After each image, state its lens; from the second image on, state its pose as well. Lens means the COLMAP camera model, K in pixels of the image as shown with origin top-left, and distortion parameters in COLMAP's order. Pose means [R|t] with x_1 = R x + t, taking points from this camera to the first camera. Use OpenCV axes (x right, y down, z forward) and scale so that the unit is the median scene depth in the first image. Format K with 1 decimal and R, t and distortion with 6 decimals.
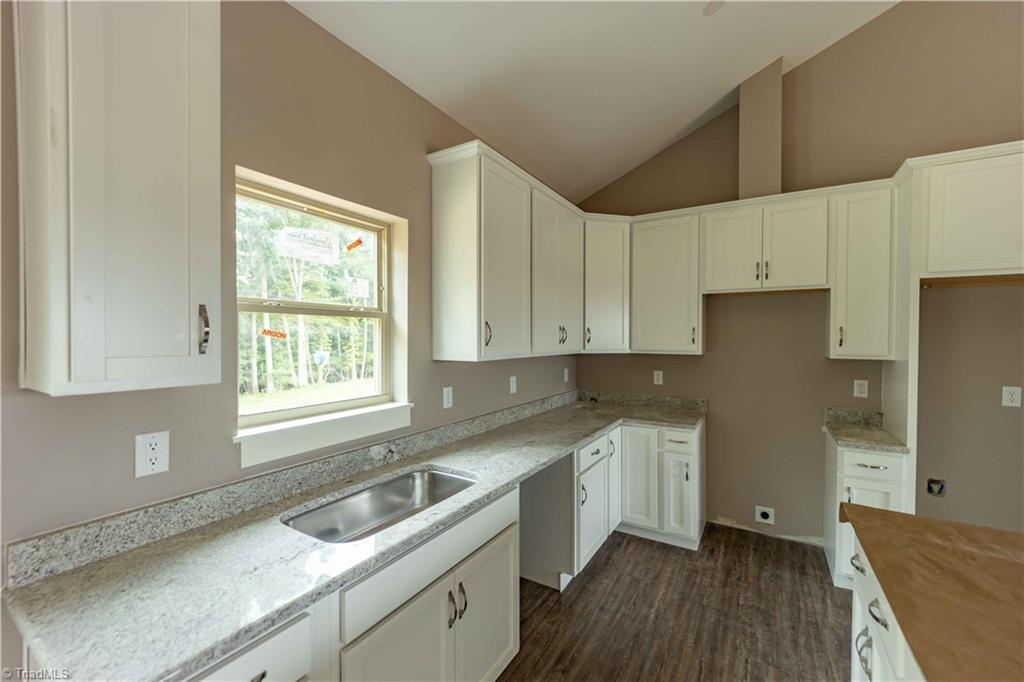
lens RADIAL K [[409.3, 0, 513.7], [0, 409.3, 339.5], [0, 0, 1]] dist [0.001508, -0.000536]
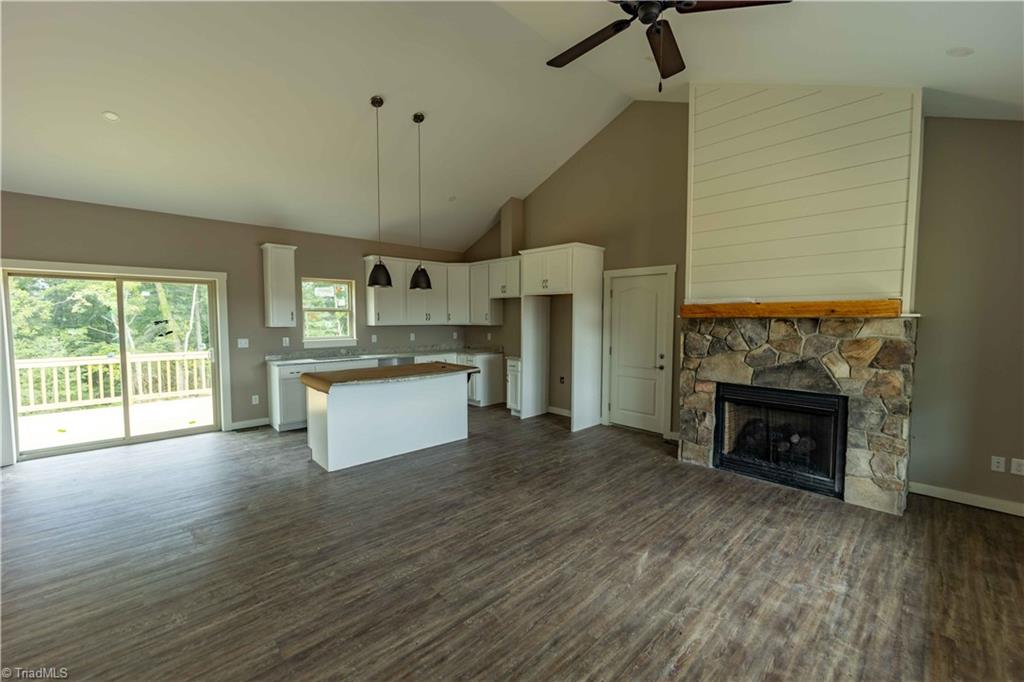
lens RADIAL K [[410.5, 0, 513.5], [0, 410.5, 342.1], [0, 0, 1]] dist [0.000345, -0.000392]
pose [[0.966567, 0.014124, -0.256024, 1.626730], [-0.000566, 0.998597, 0.052951, 0.012660], [0.256413, -0.051036, 0.965219, -1.647422]]
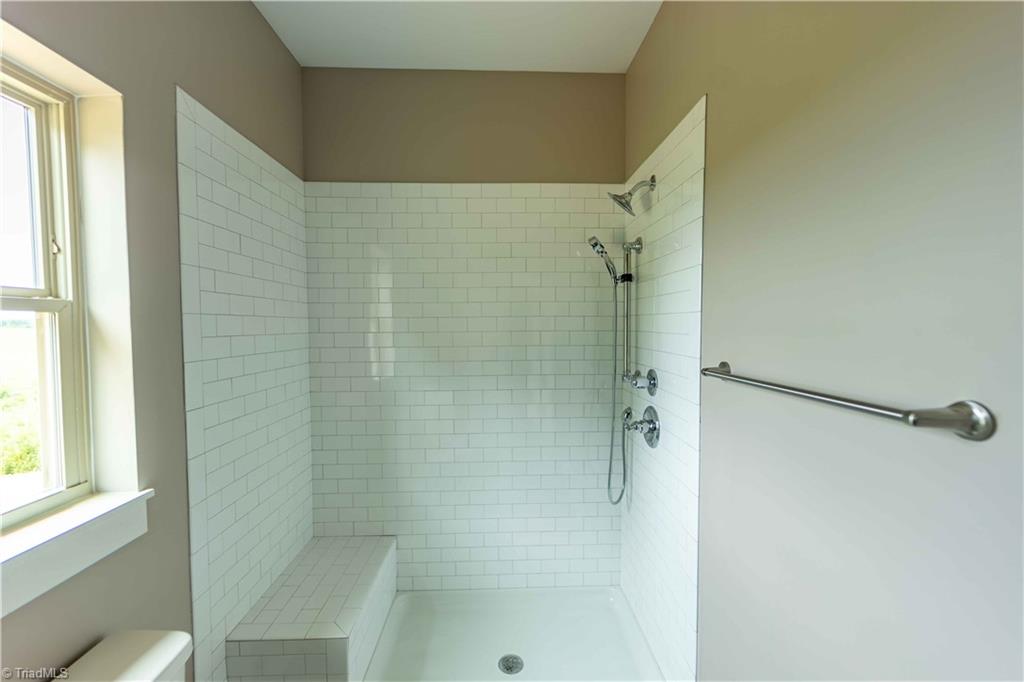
lens RADIAL K [[421.5, 0, 449.1], [0, 421.5, 344.1], [0, 0, 1]] dist [0.000084, -0.000119]
pose [[0.904827, -0.031569, 0.424608, -0.127241], [0.017864, 0.999184, 0.036220, -0.025000], [-0.425405, -0.025188, 0.904653, 0.384333]]
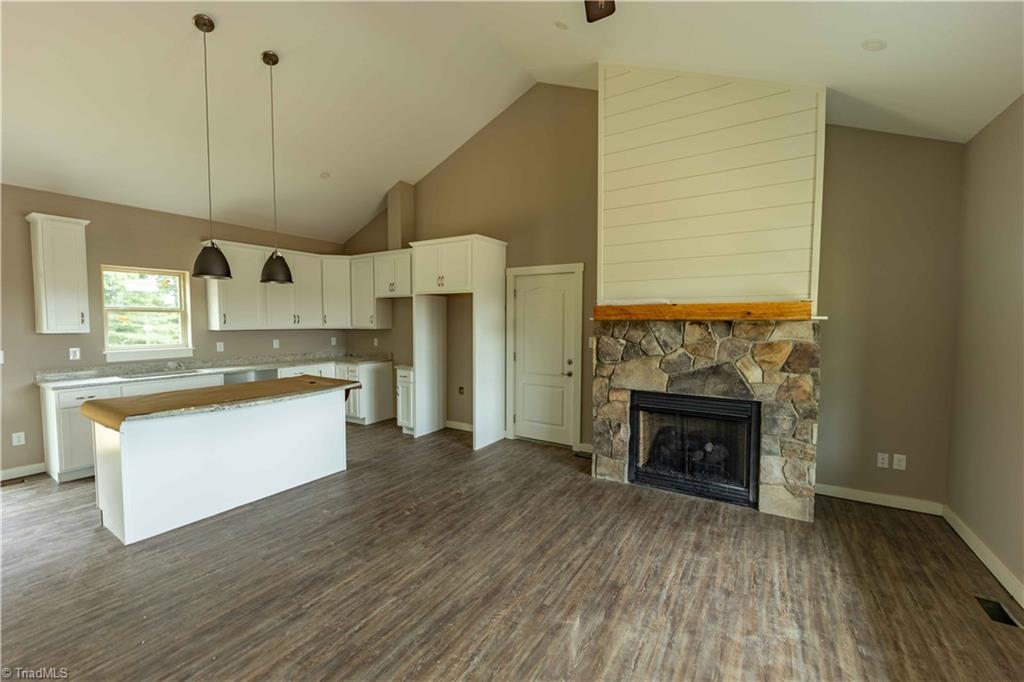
lens RADIAL K [[412.4, 0, 513.2], [0, 412.4, 341.6], [0, 0, 1]] dist [0.000773, -0.000338]
pose [[0.999974, -0.000486, -0.007195, 1.564057], [0.000817, 0.998936, 0.046114, 0.009506], [0.007165, -0.046118, 0.998910, -1.346286]]
